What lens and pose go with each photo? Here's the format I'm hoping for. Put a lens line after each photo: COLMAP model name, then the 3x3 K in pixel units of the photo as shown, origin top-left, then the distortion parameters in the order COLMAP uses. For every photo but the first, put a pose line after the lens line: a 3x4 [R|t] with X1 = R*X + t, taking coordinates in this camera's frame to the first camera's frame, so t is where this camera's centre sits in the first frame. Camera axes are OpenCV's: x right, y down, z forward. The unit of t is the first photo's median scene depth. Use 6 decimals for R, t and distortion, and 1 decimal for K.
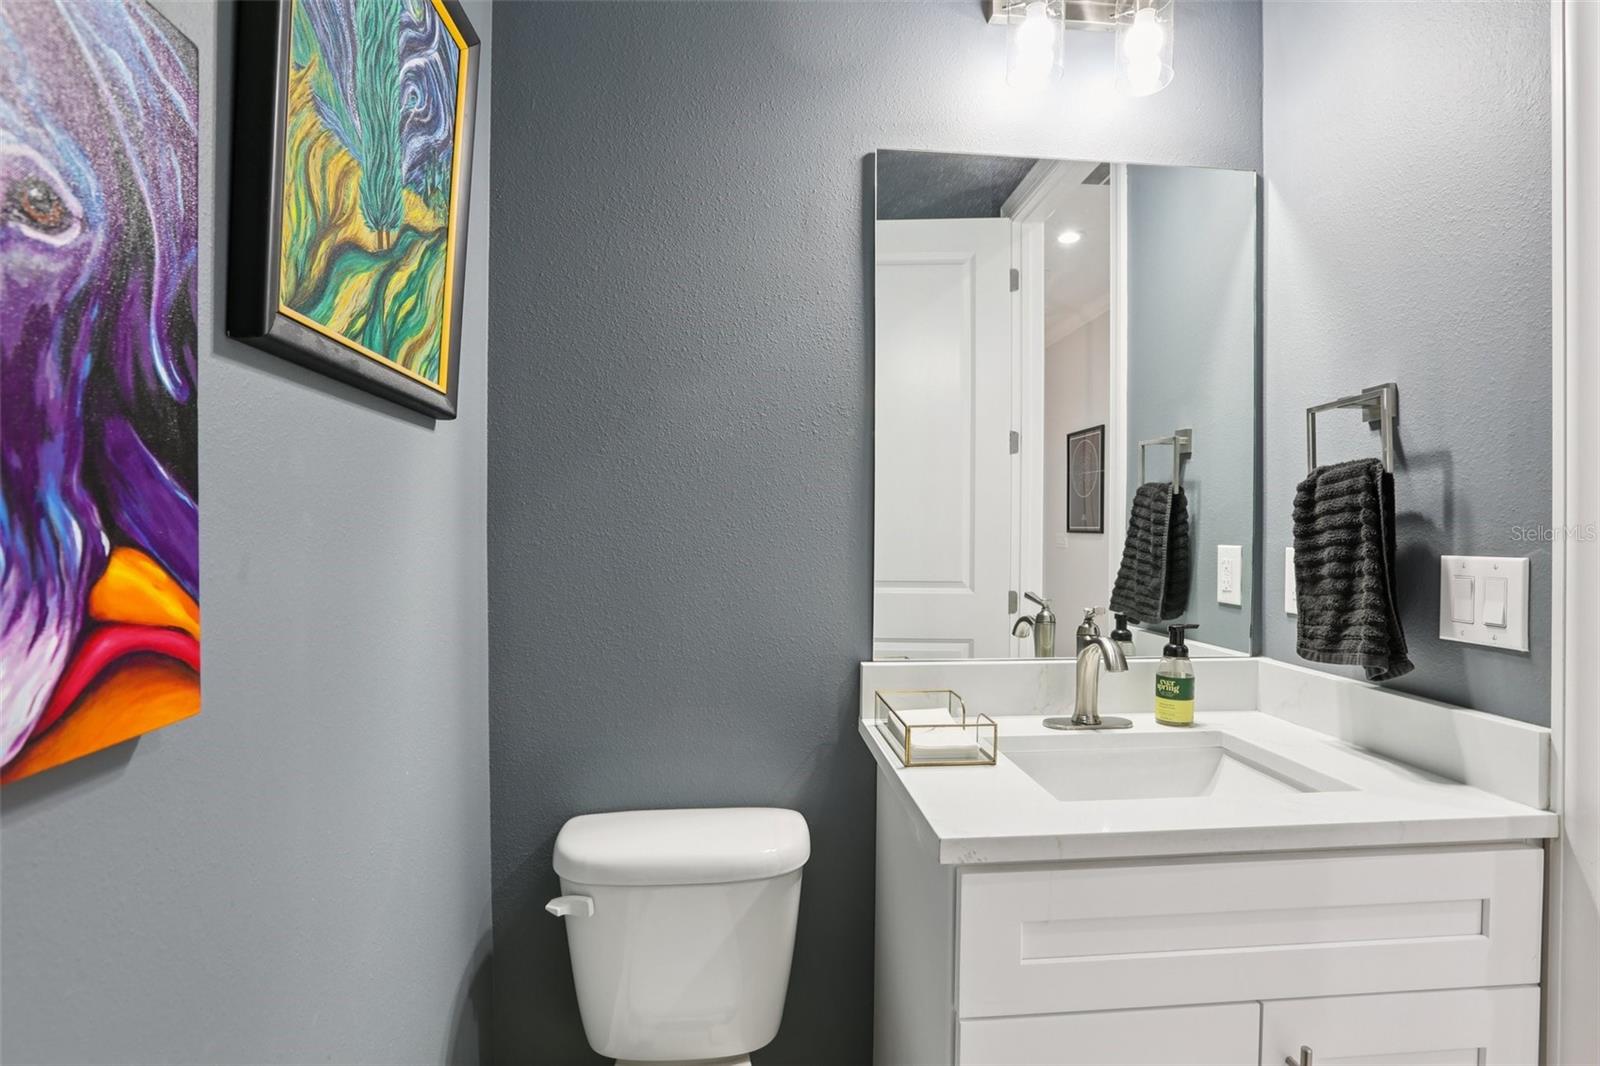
lens RADIAL K [[755.0, 0, 800.8], [0, 755.0, 531.9], [0, 0, 1]] dist [-0.004767, 0.000709]
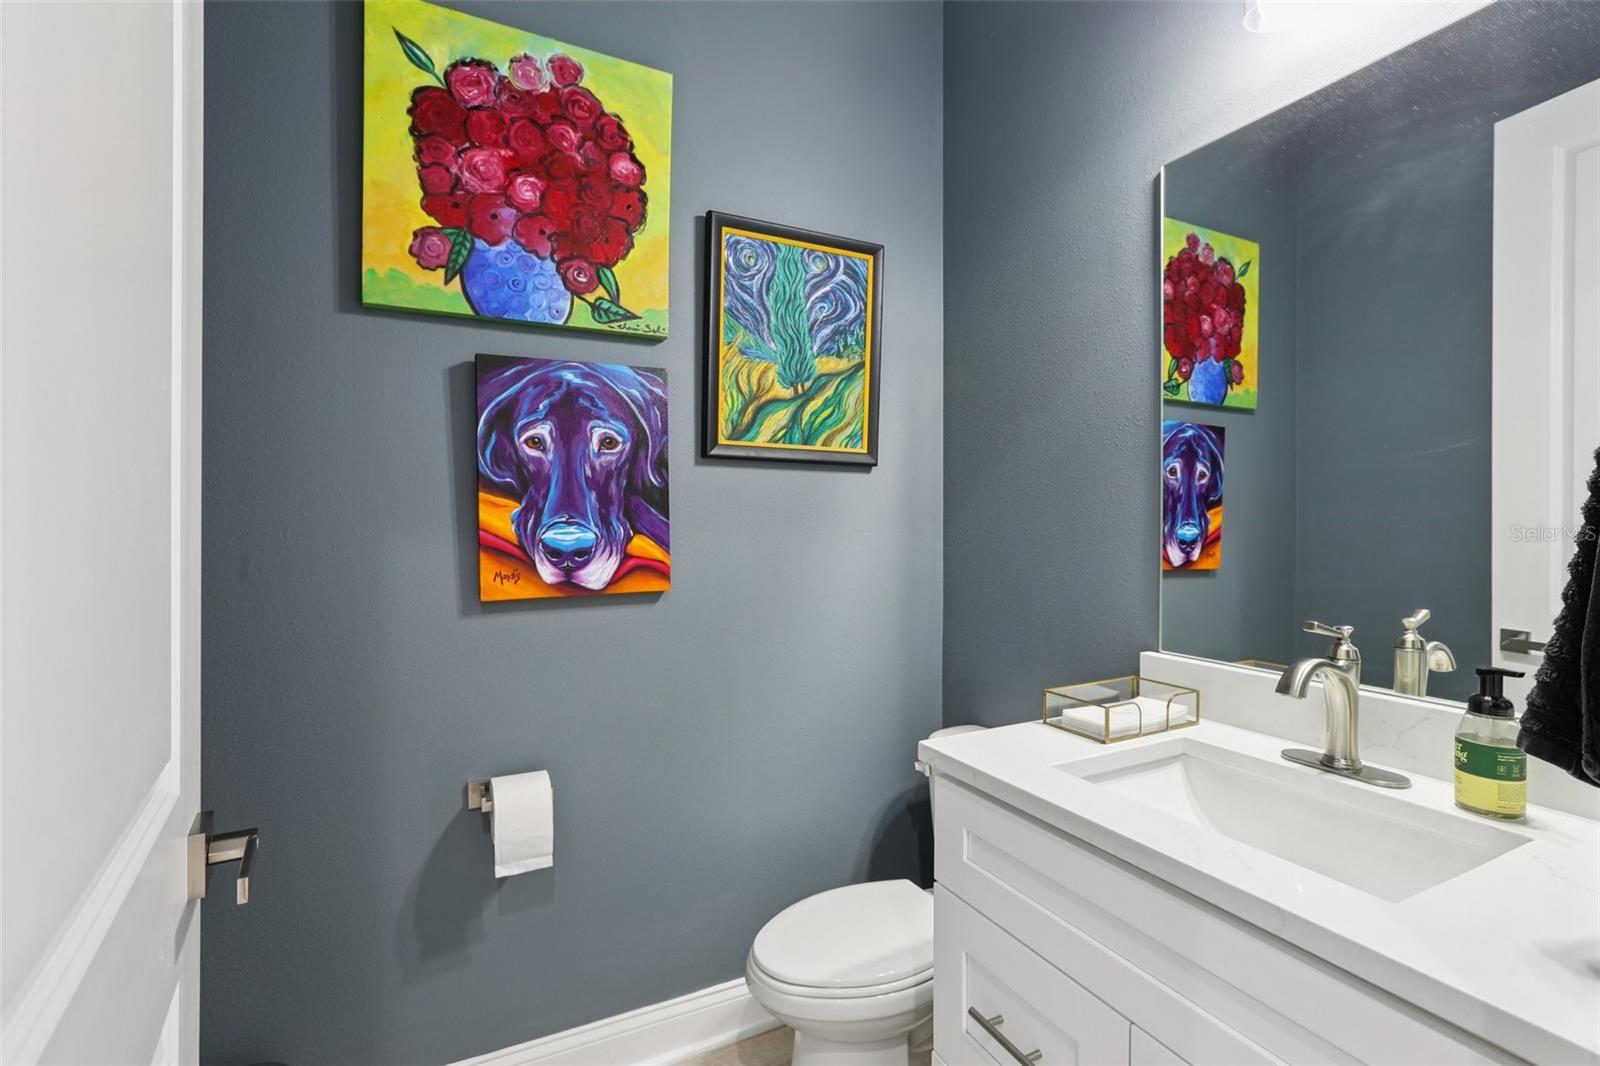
lens RADIAL K [[737.0, 0, 798.2], [0, 737.0, 530.6], [0, 0, 1]] dist [-0.039090, 0.010557]
pose [[0.371762, 0.004325, -0.928318, 1.656245], [-0.003786, 0.999988, 0.003143, -0.006077], [0.928320, 0.002346, 0.371774, 0.304586]]
